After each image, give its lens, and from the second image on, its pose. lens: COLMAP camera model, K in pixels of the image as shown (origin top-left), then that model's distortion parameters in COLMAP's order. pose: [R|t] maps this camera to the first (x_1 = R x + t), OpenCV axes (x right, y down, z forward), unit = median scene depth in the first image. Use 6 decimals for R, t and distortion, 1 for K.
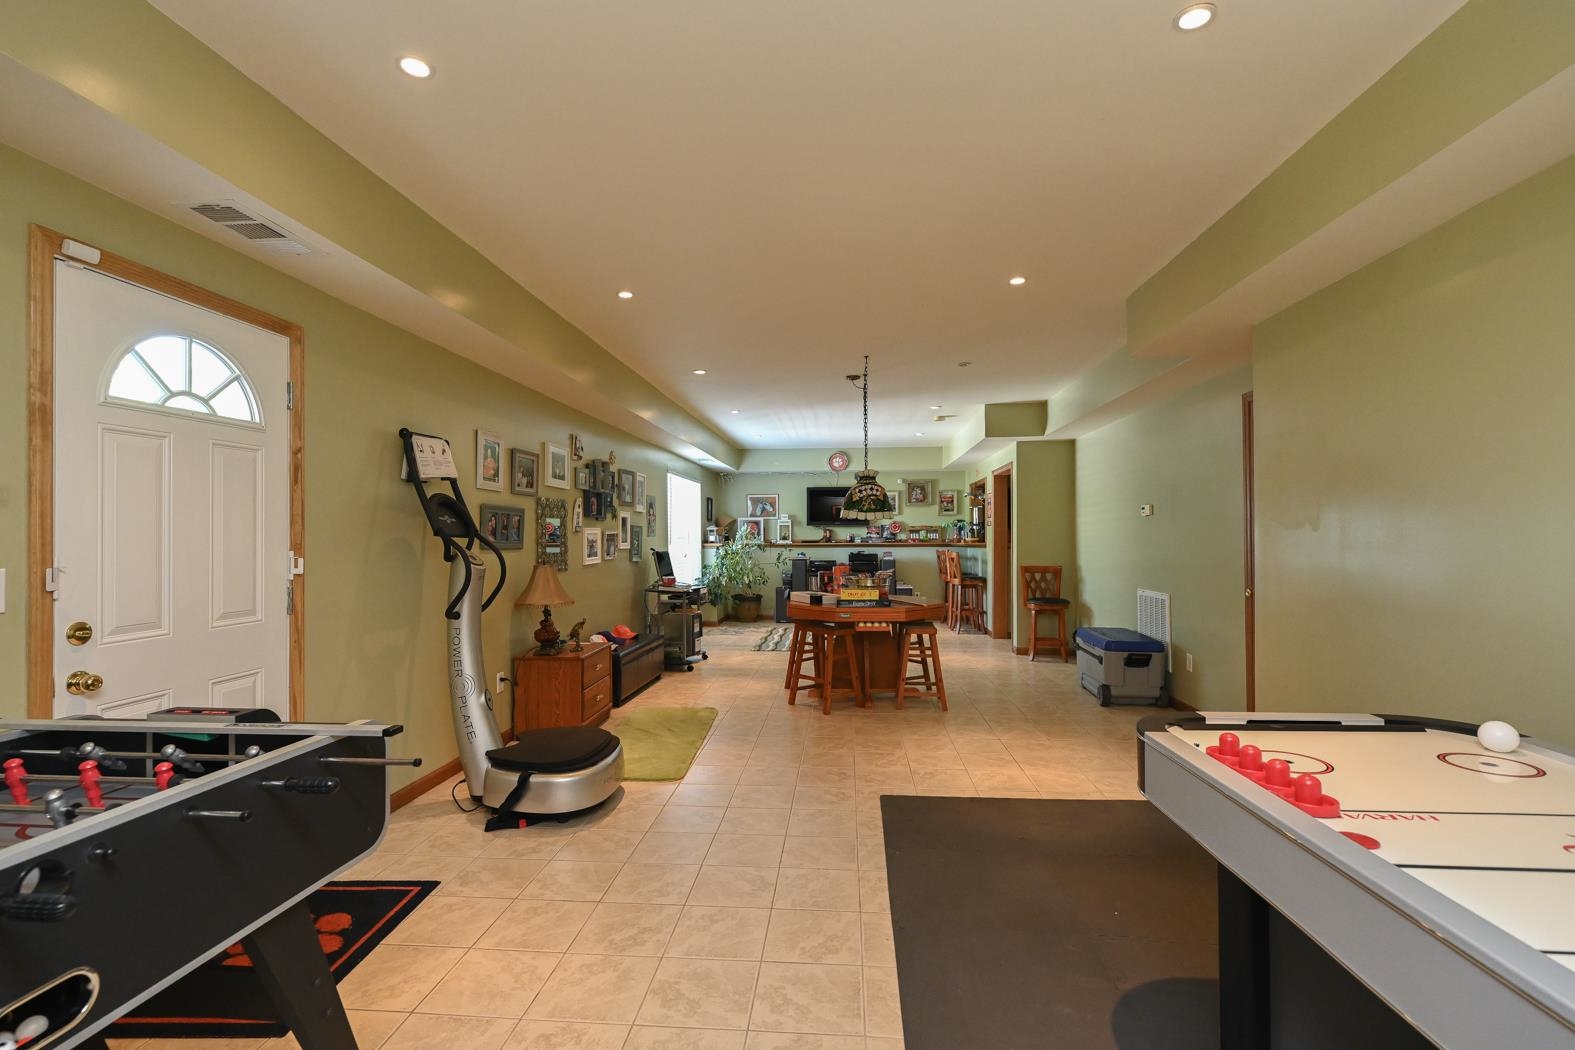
lens RADIAL K [[711.3, 0, 795.8], [0, 711.3, 529.7], [0, 0, 1]] dist [-0.001823, -0.000104]
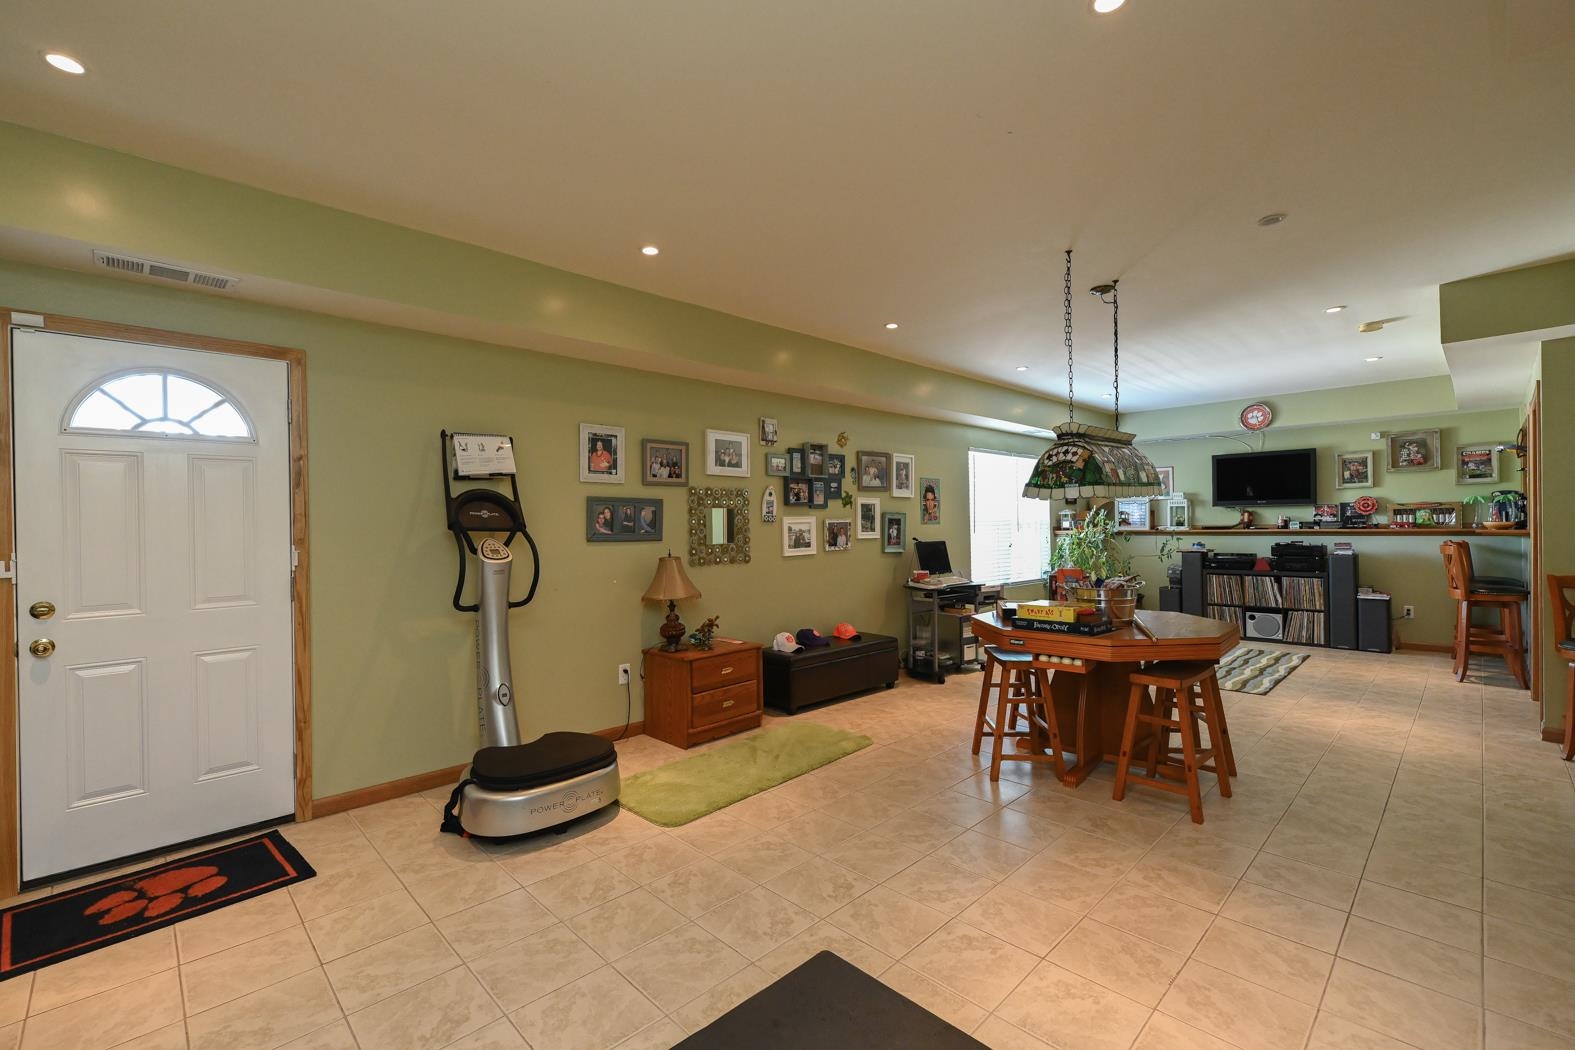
lens RADIAL K [[676.5, 0, 787.0], [0, 676.5, 522.6], [0, 0, 1]] dist [0.000192, 0.000468]
pose [[0.753700, -0.008197, -0.657168, 0.241463], [0.016228, 0.999849, 0.006140, -0.000528], [0.657018, -0.015292, 0.753719, 0.271518]]
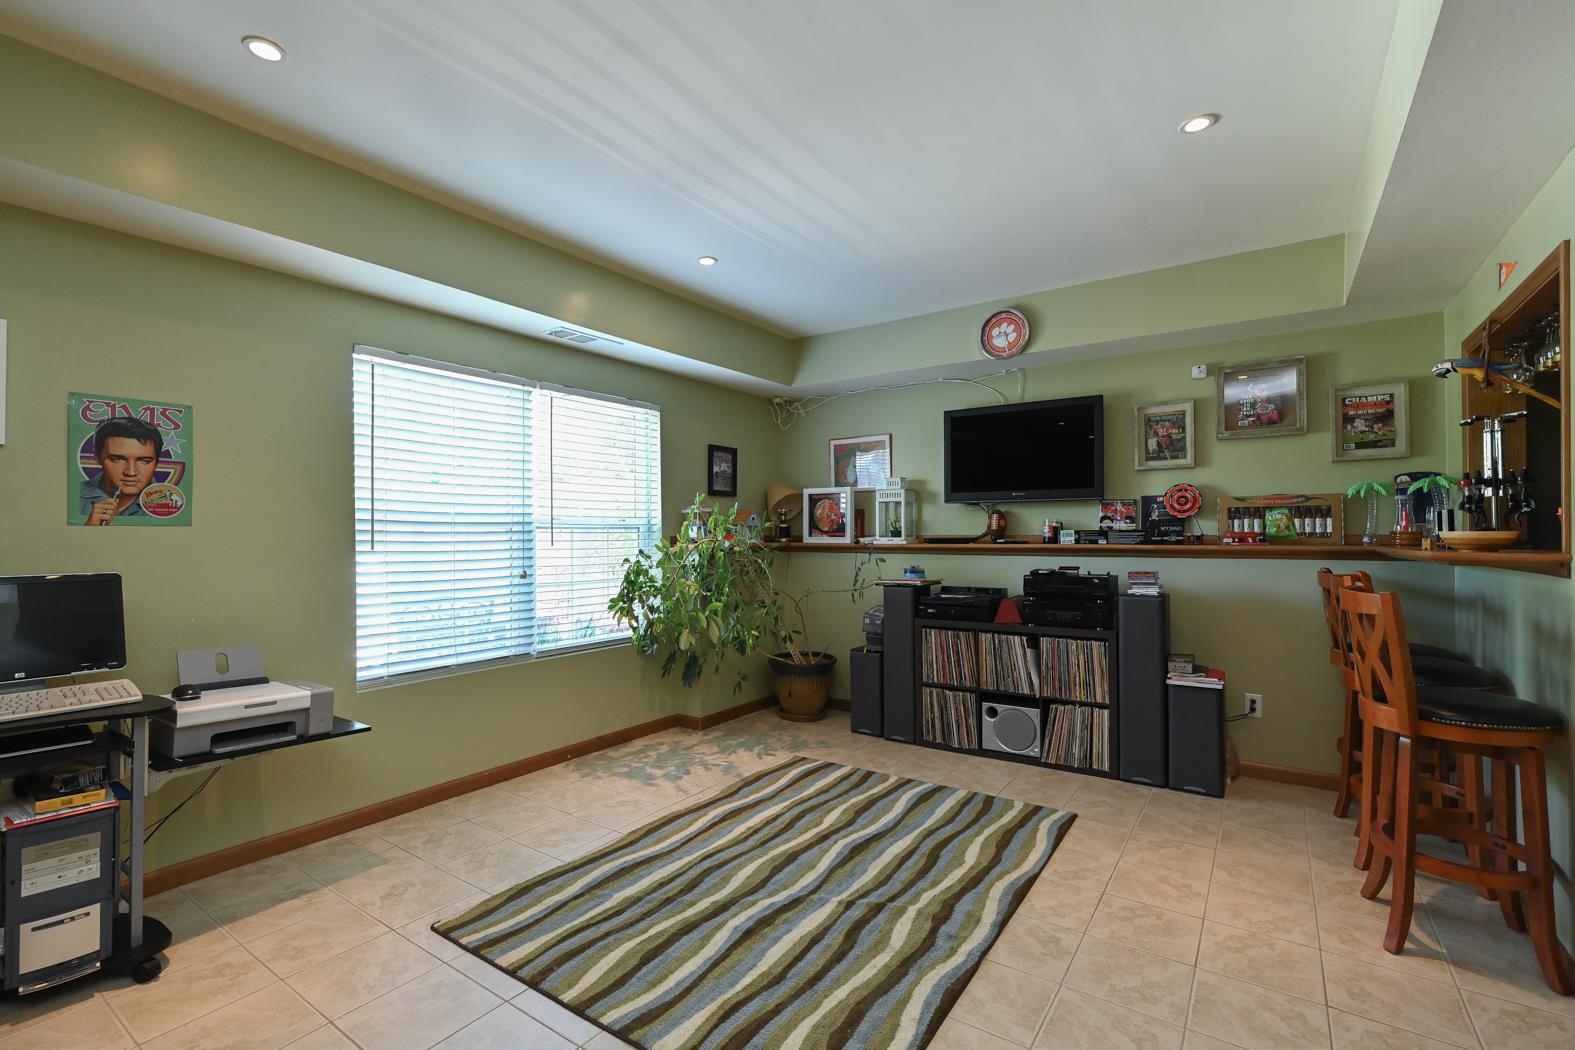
lens RADIAL K [[711.3, 0, 778.6], [0, 711.3, 525.9], [0, 0, 1]] dist [-0.001823, -0.000104]
pose [[0.864893, -0.004312, -0.501938, 0.234893], [0.005262, 0.999986, 0.000476, 0.012494], [0.501929, -0.003053, 0.864903, 0.965037]]
